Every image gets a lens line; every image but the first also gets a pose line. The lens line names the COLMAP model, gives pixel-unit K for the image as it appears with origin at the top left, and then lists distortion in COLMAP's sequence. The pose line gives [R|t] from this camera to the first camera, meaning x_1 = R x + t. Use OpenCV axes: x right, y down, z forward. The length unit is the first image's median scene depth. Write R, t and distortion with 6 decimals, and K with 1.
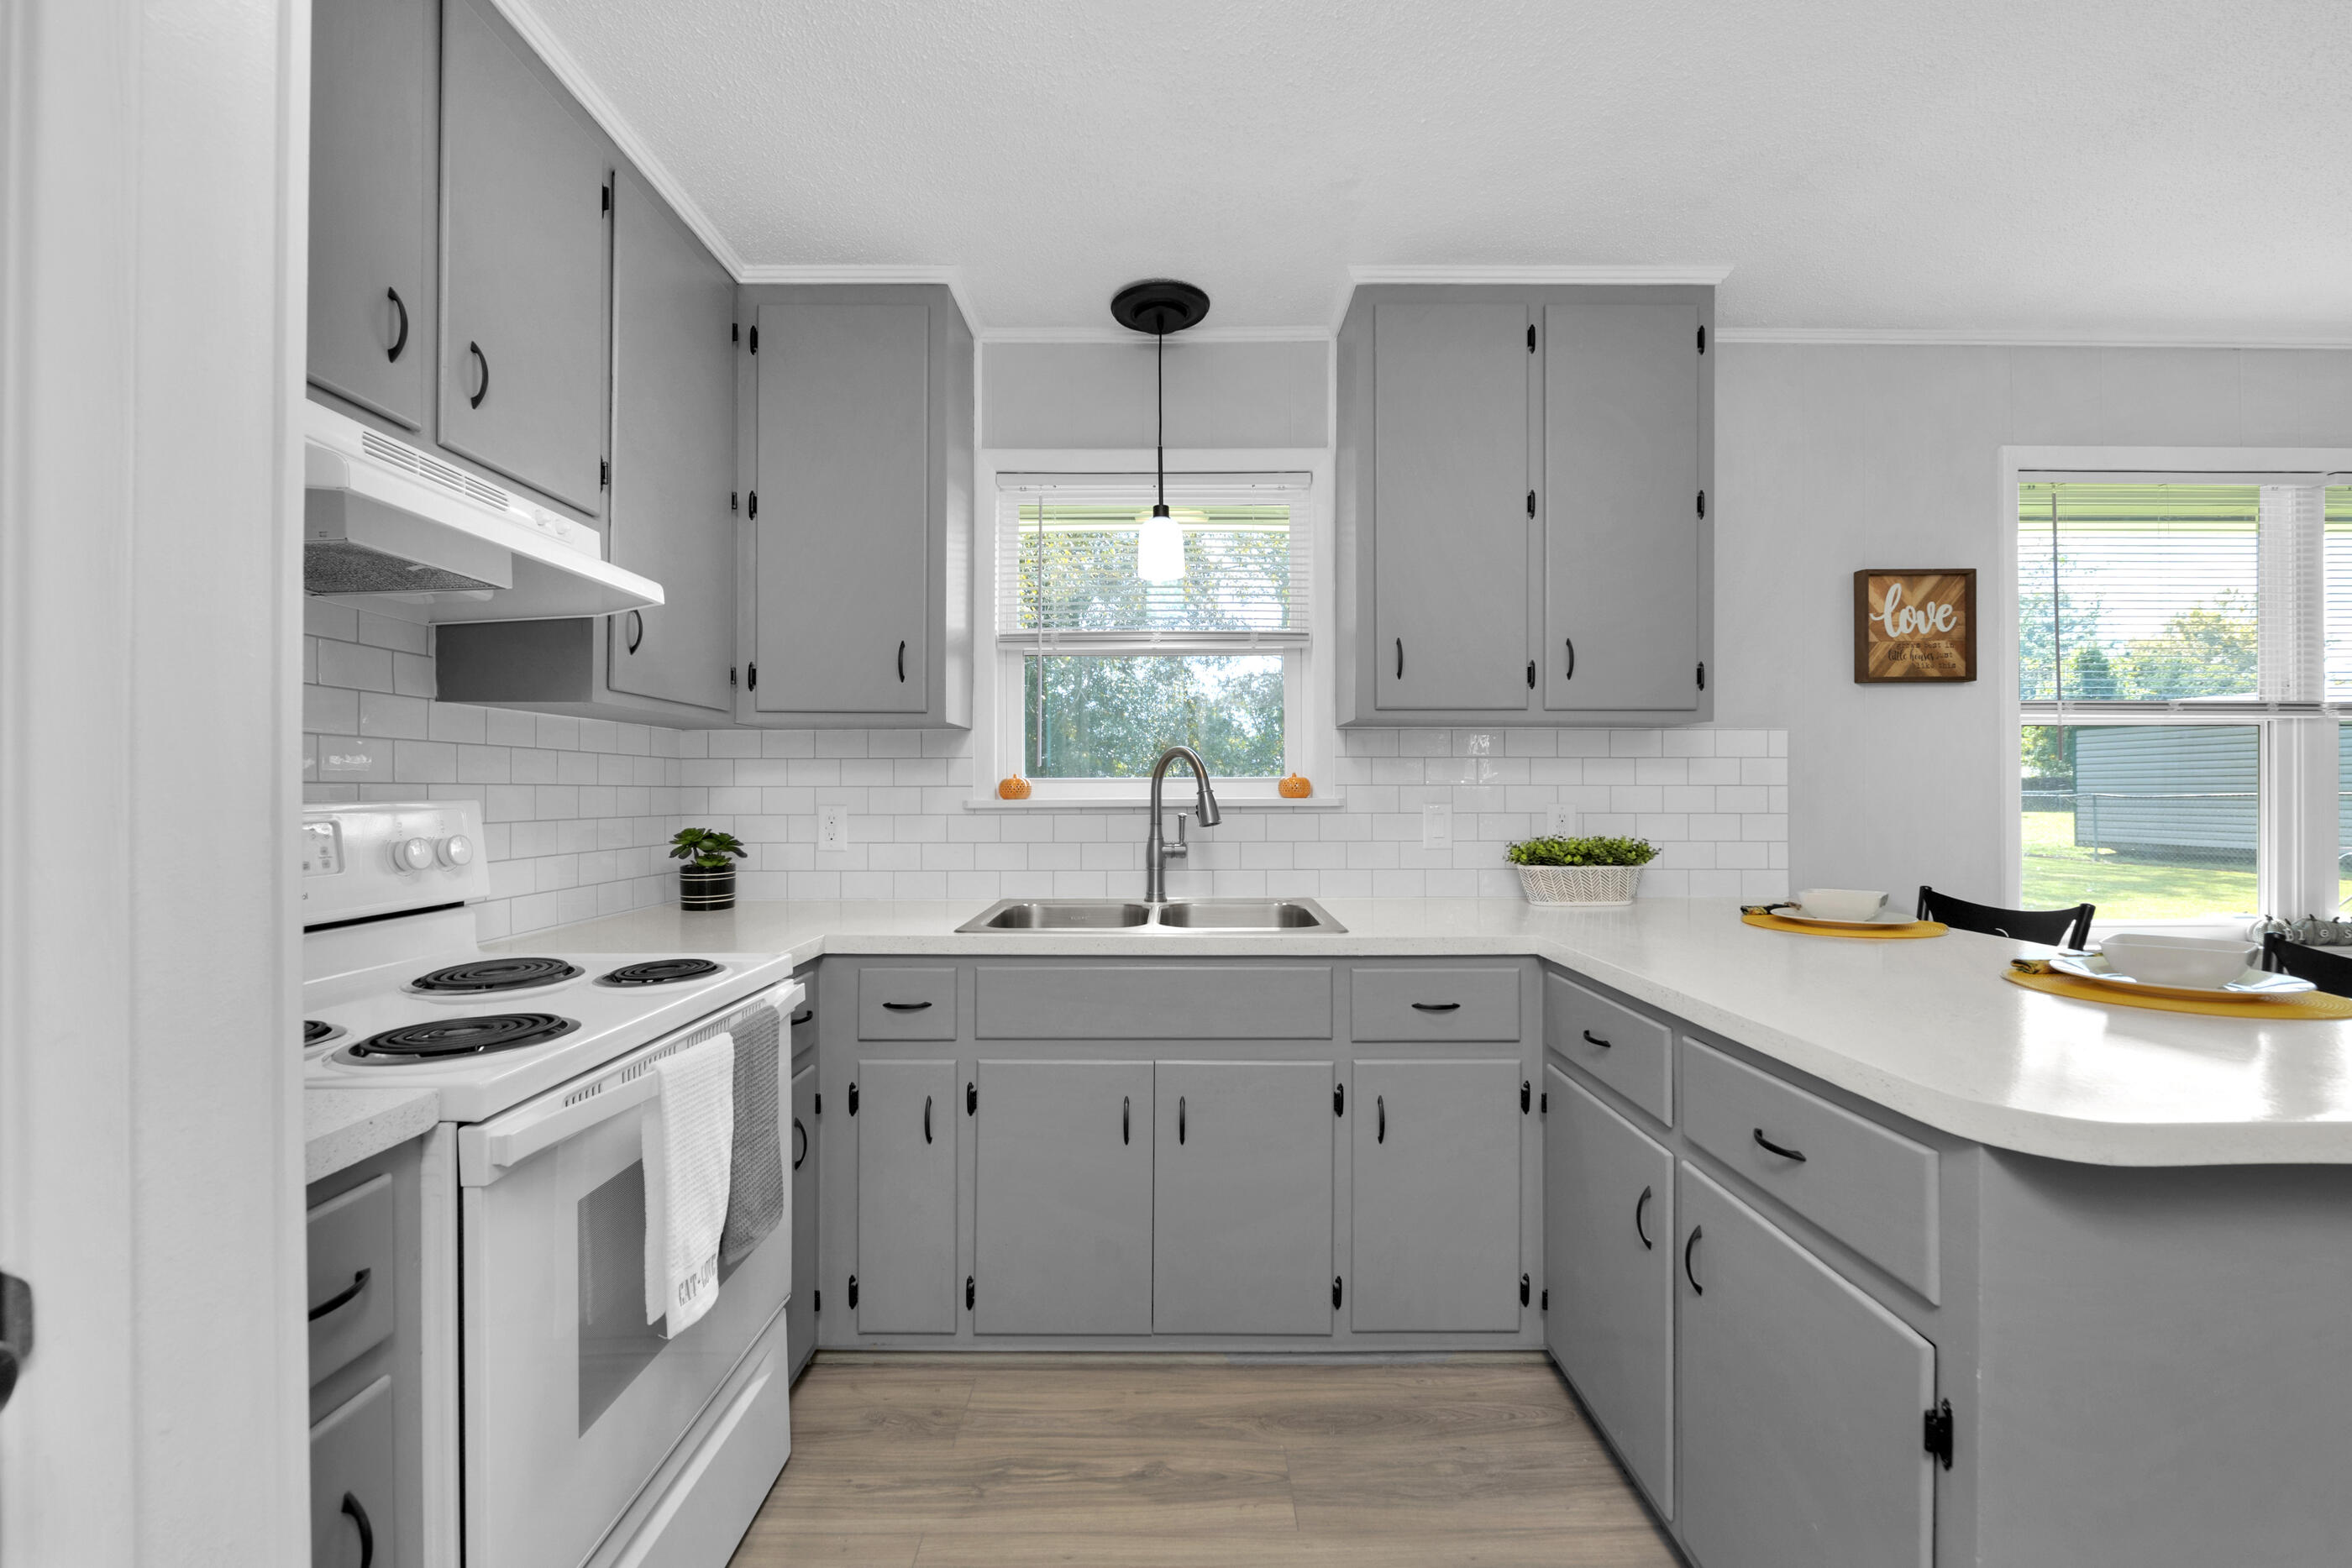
lens RADIAL K [[922.4, 0, 1213.0], [0, 922.4, 786.3], [0, 0, 1]] dist [-0.002569, -0.000462]
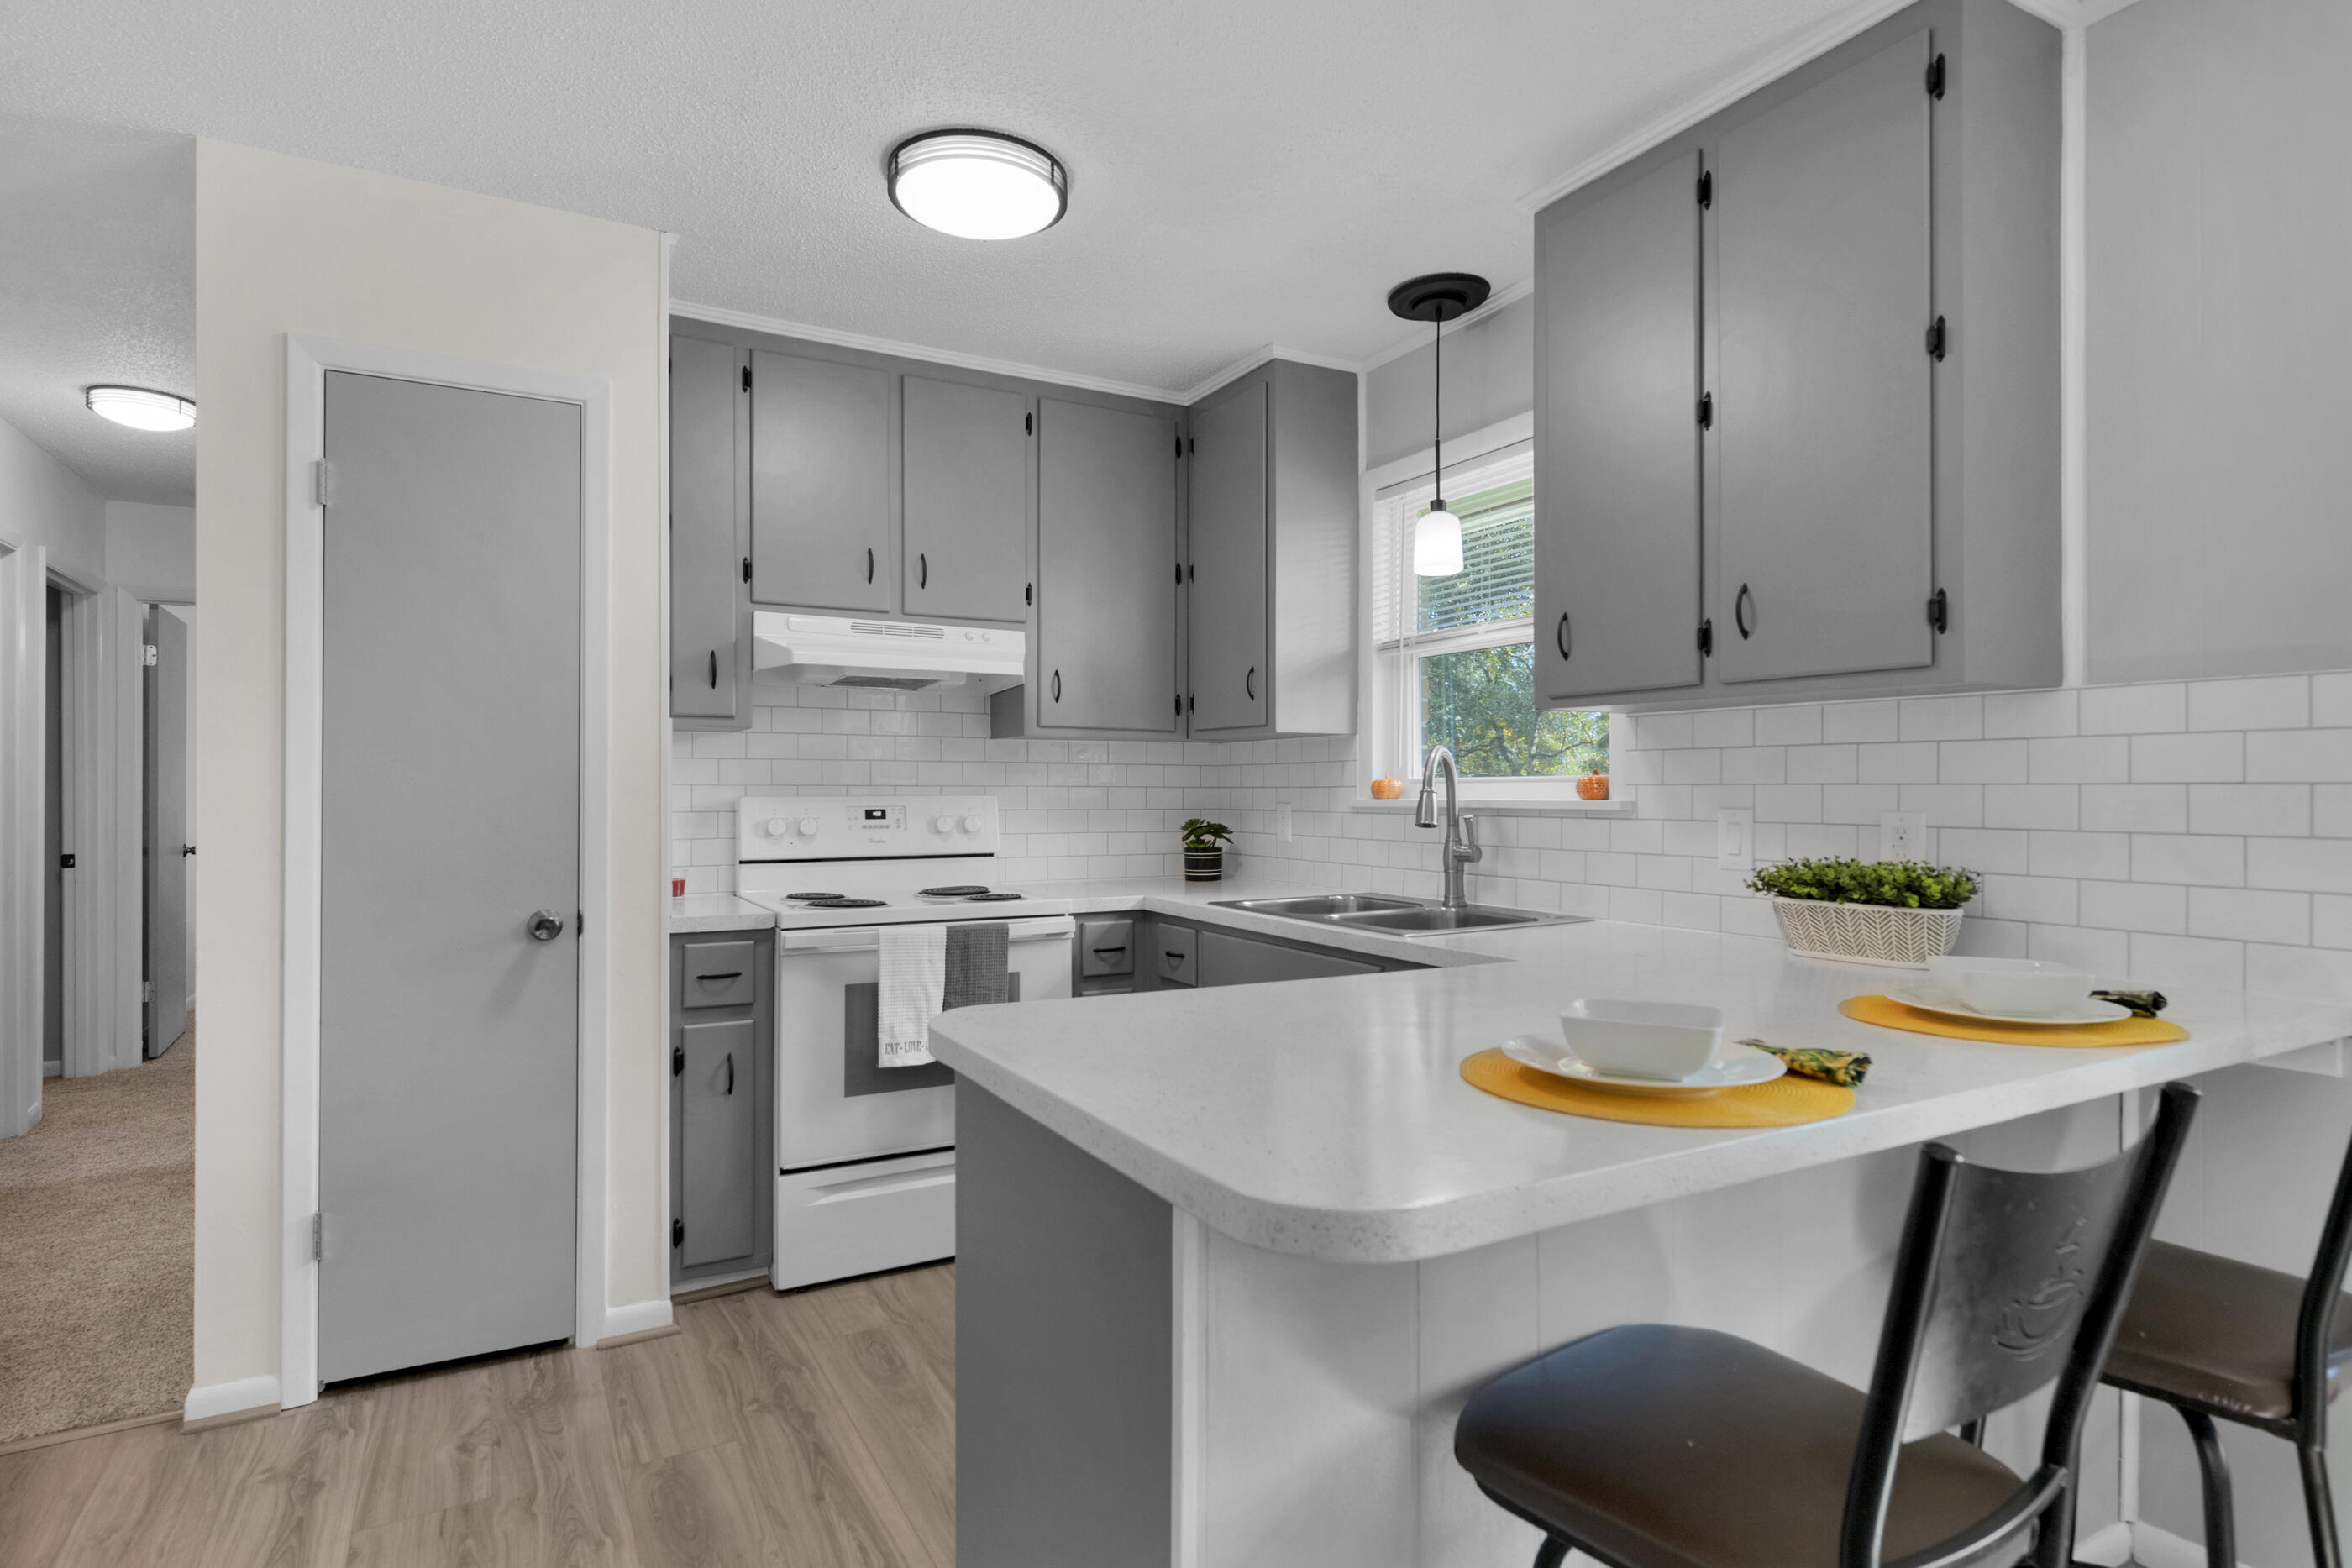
lens RADIAL K [[1205.5, 0, 1183.4], [0, 1205.5, 786.4], [0, 0, 1]] dist [0.004180, -0.003020]
pose [[0.495100, -0.001174, -0.868835, 0.881124], [0.001562, 0.999999, -0.000461, -0.000079], [0.868835, -0.001129, 0.495101, 0.125684]]
